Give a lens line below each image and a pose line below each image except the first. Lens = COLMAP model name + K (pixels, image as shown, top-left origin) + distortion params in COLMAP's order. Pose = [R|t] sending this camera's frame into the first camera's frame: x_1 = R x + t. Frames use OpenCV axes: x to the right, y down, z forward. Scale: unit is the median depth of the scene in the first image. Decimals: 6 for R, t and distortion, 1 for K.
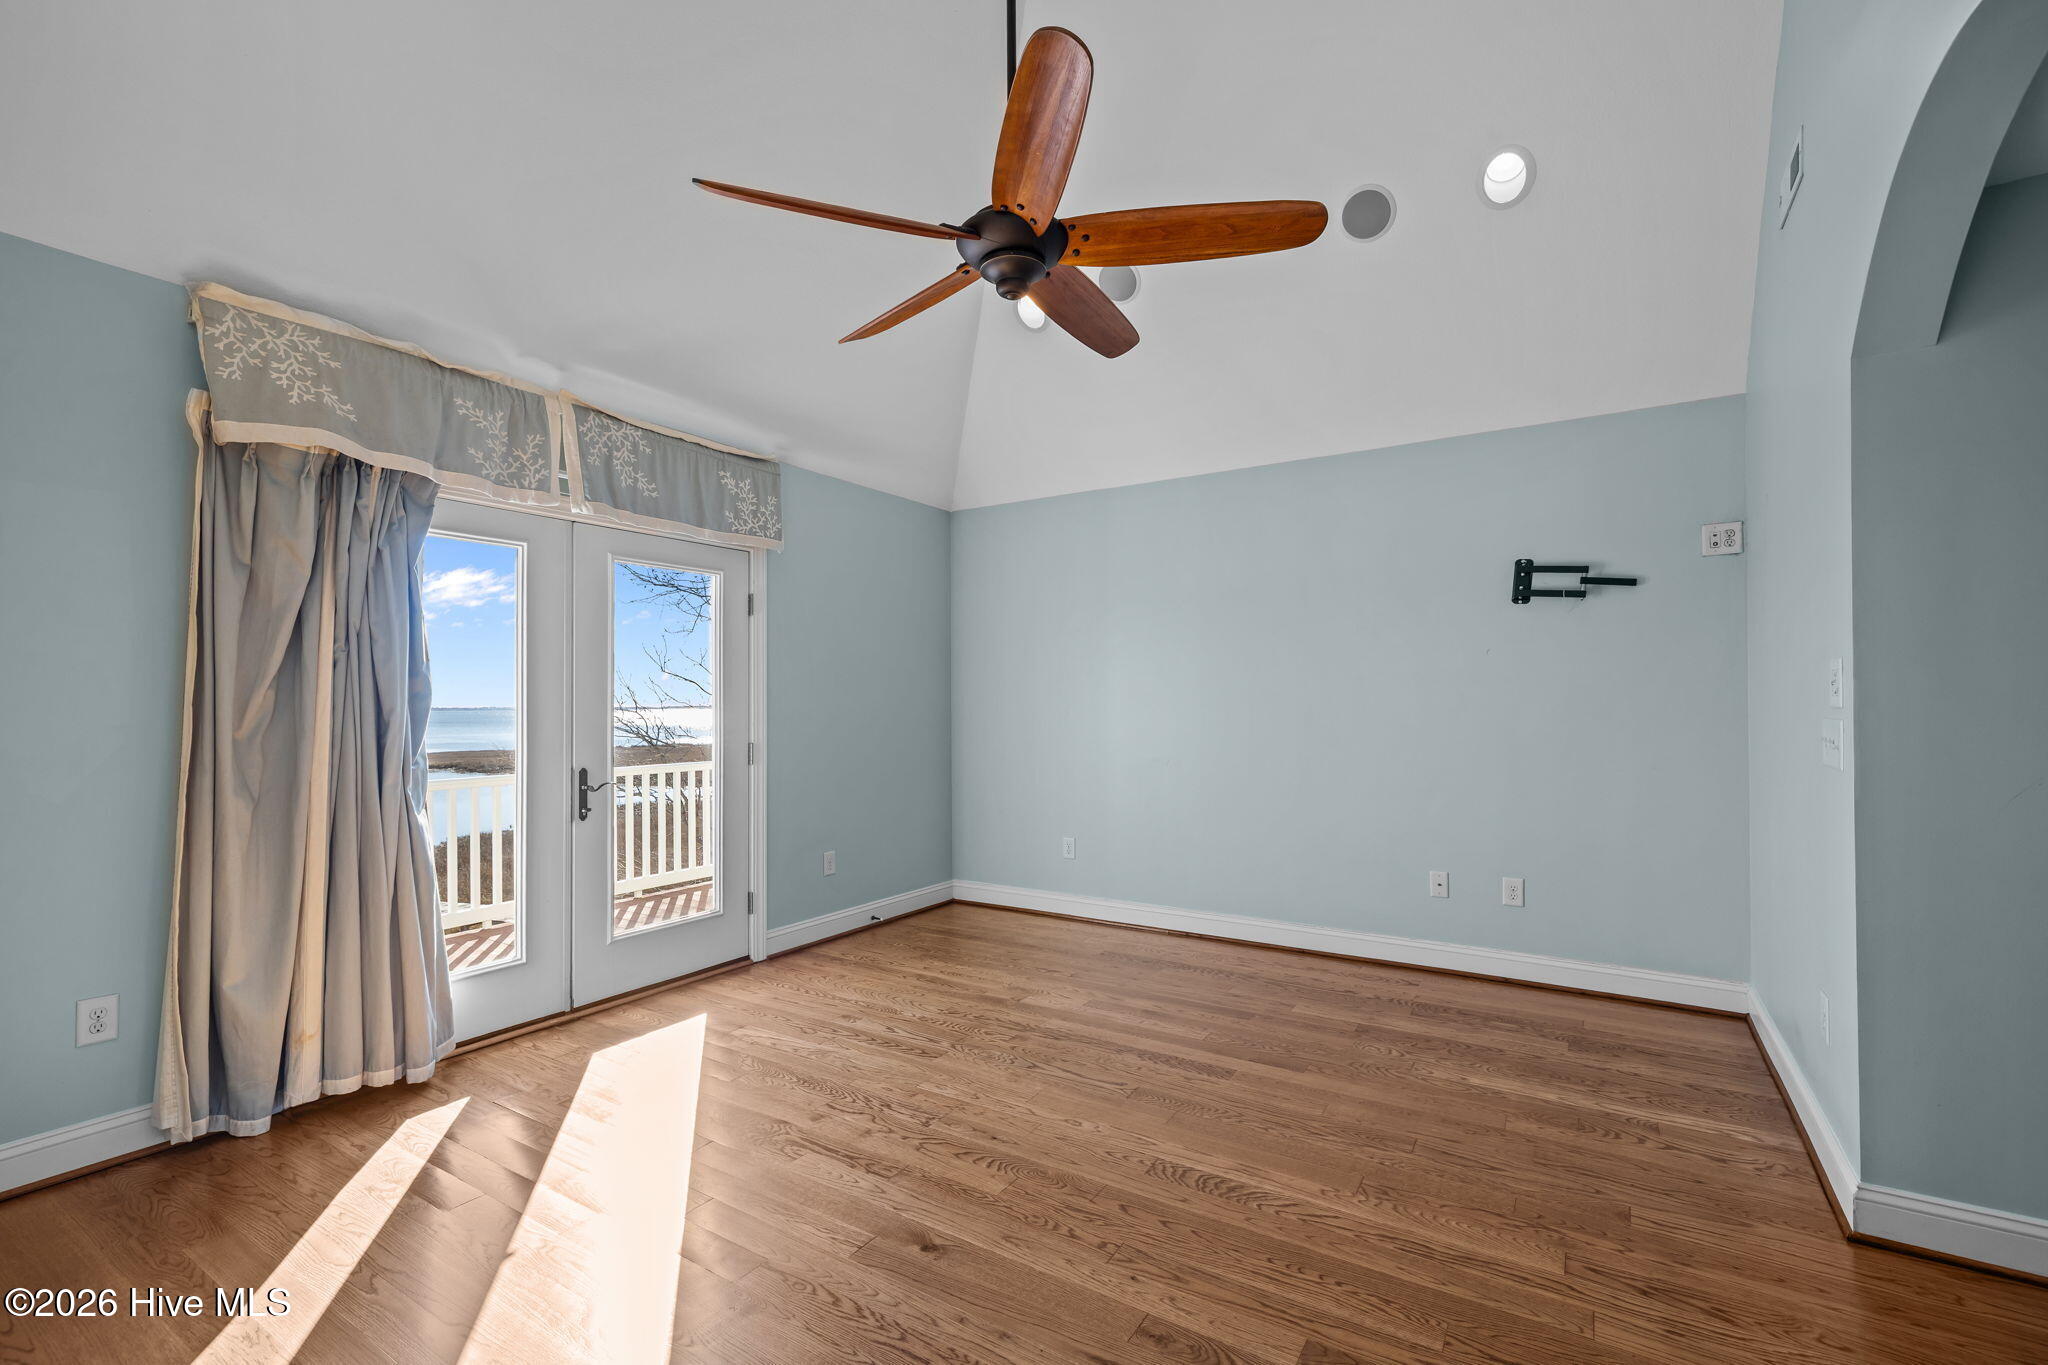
lens RADIAL K [[911.7, 0, 1014.2], [0, 911.7, 686.4], [0, 0, 1]] dist [-0.002606, -0.000054]
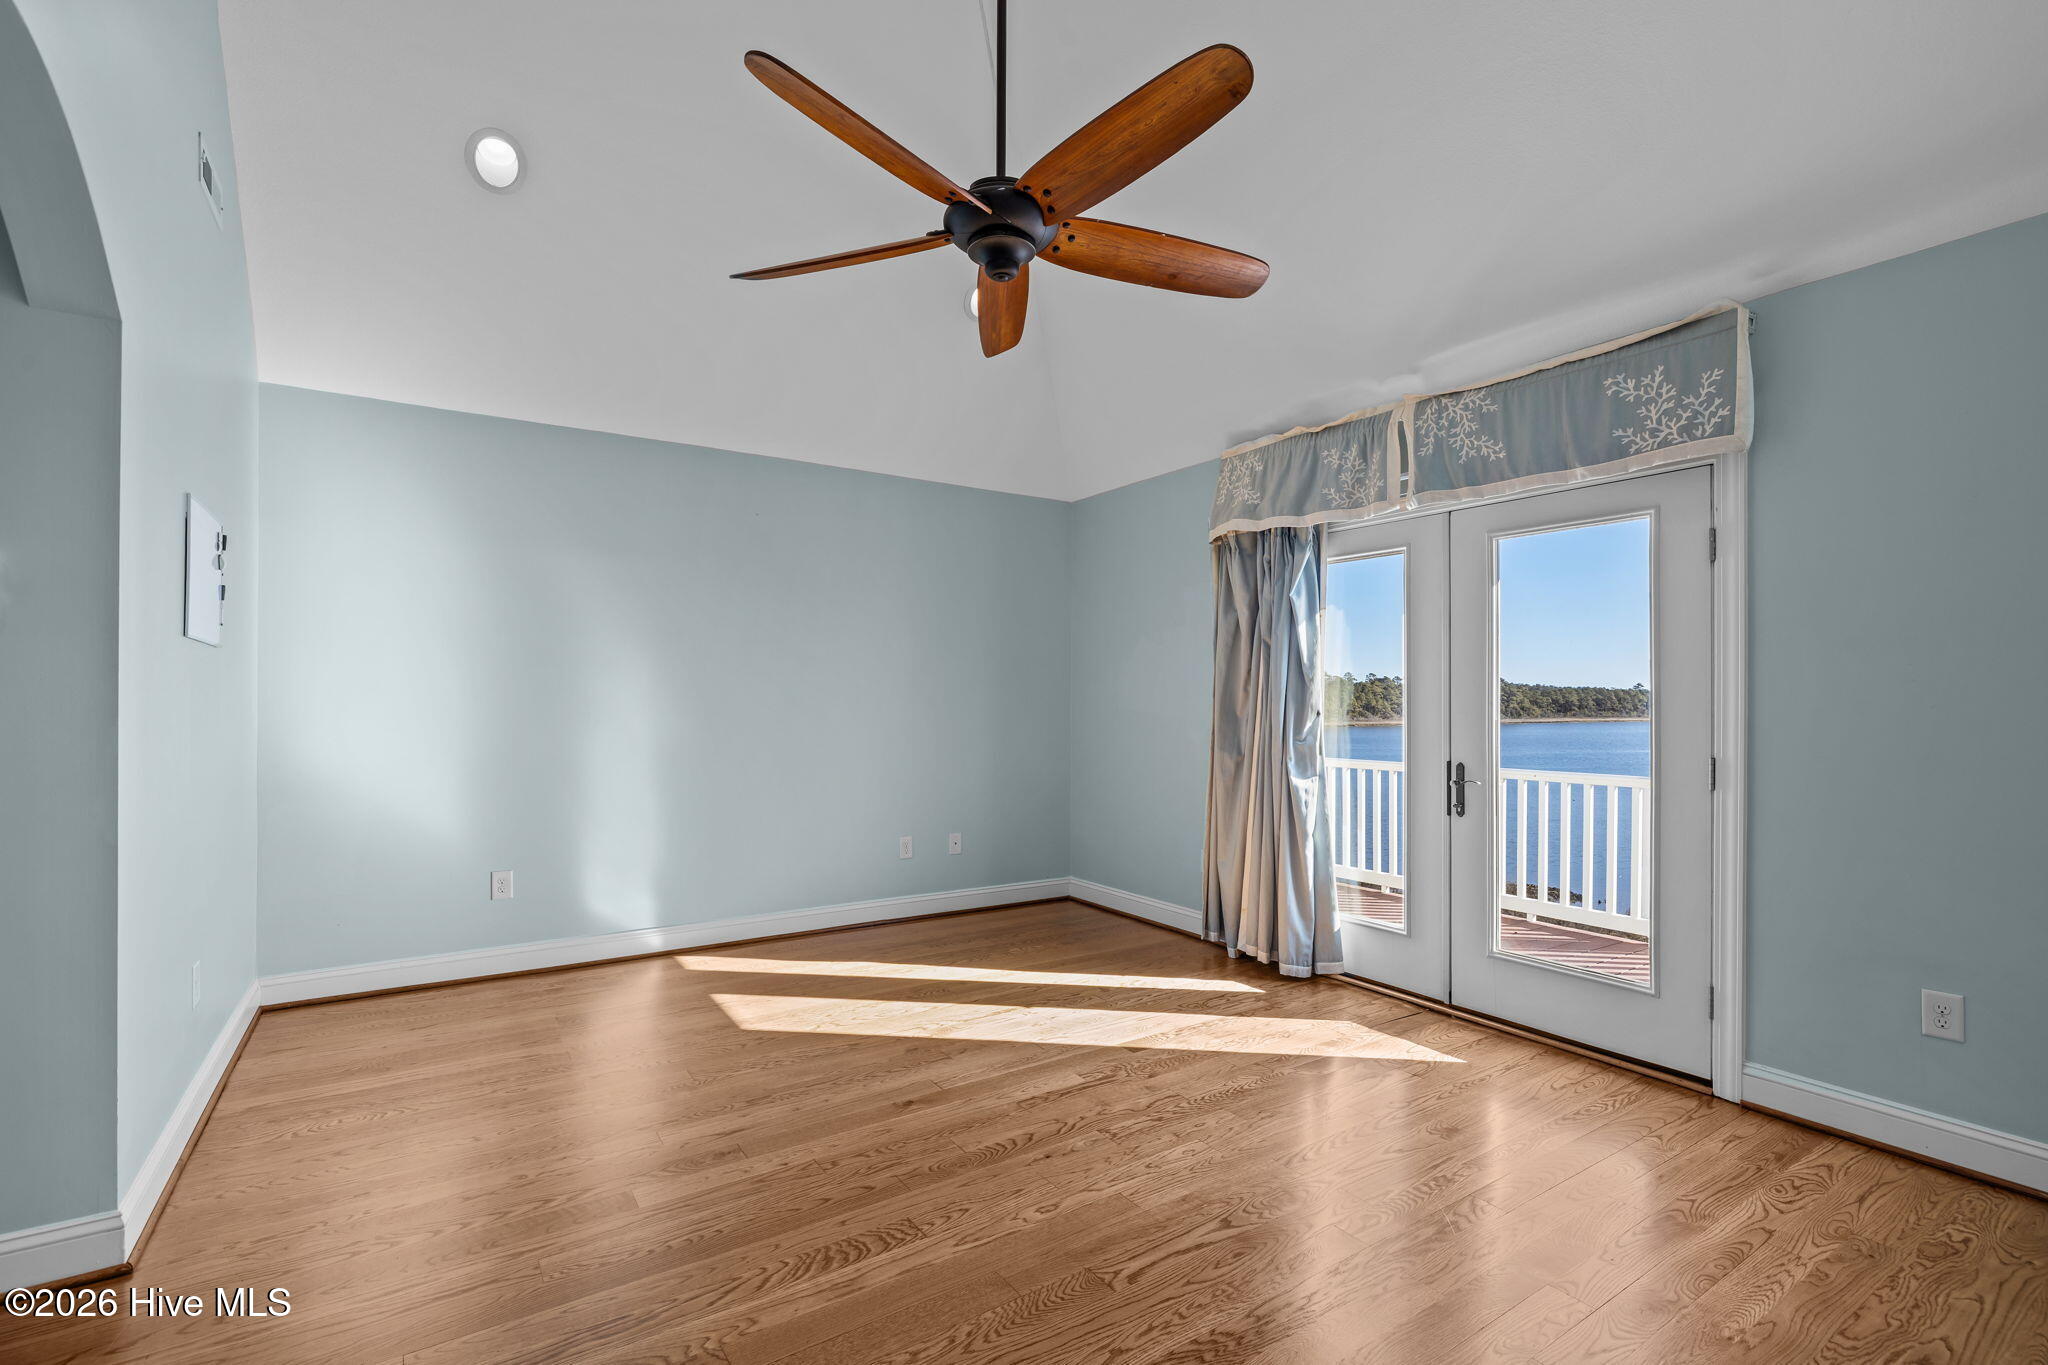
lens RADIAL K [[911.7, 0, 1014.2], [0, 911.7, 686.4], [0, 0, 1]] dist [-0.002606, -0.000054]
pose [[-0.412396, -0.007423, -0.910974, 0.647843], [0.016575, 0.999740, -0.015650, 0.016983], [0.910854, -0.021553, -0.412166, 1.034778]]
